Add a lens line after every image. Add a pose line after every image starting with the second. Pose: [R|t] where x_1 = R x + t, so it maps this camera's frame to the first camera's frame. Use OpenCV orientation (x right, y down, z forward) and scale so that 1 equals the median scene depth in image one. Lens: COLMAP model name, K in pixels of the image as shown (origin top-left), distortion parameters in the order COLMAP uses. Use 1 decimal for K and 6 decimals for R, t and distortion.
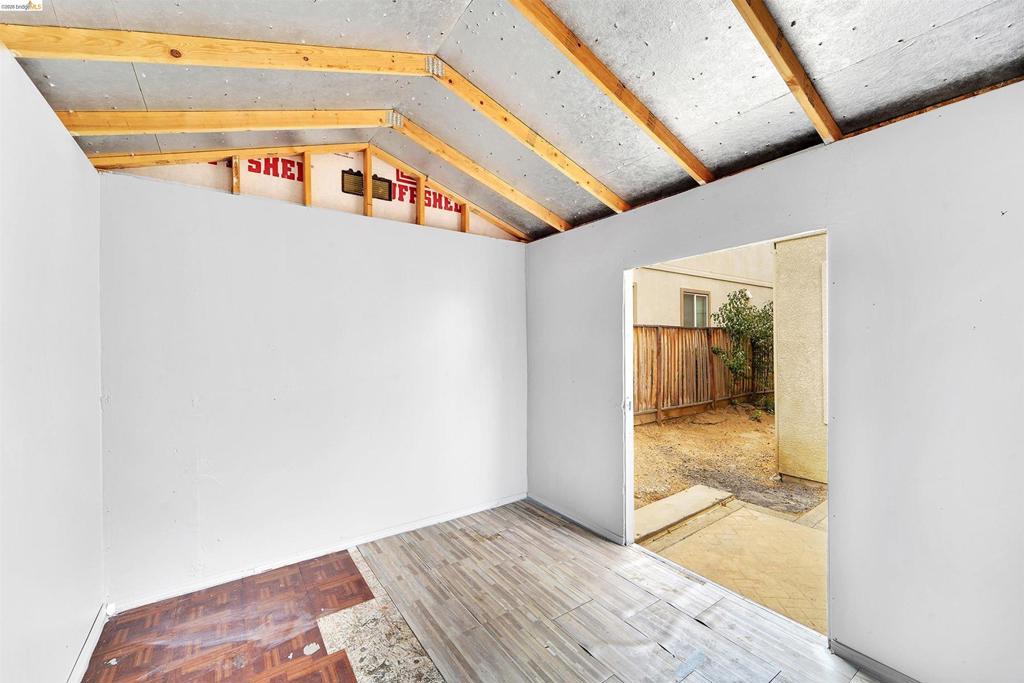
lens RADIAL K [[413.1, 0, 513.6], [0, 413.1, 342.3], [0, 0, 1]] dist [-0.001182, -0.000328]
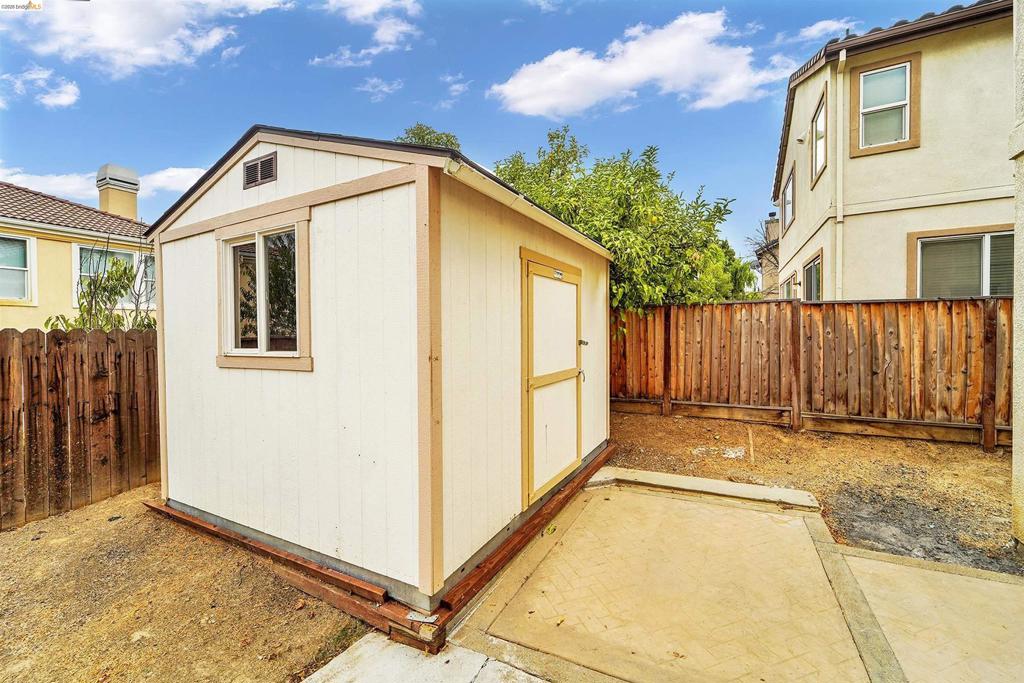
lens RADIAL K [[410.8, 0, 513.9], [0, 410.8, 338.1], [0, 0, 1]] dist [-0.001557, -0.000146]
pose [[0.451475, 0.011236, -0.892213, 0.661772], [0.008016, 0.999829, 0.016647, 0.009189], [0.892248, -0.014668, 0.451308, 0.063723]]
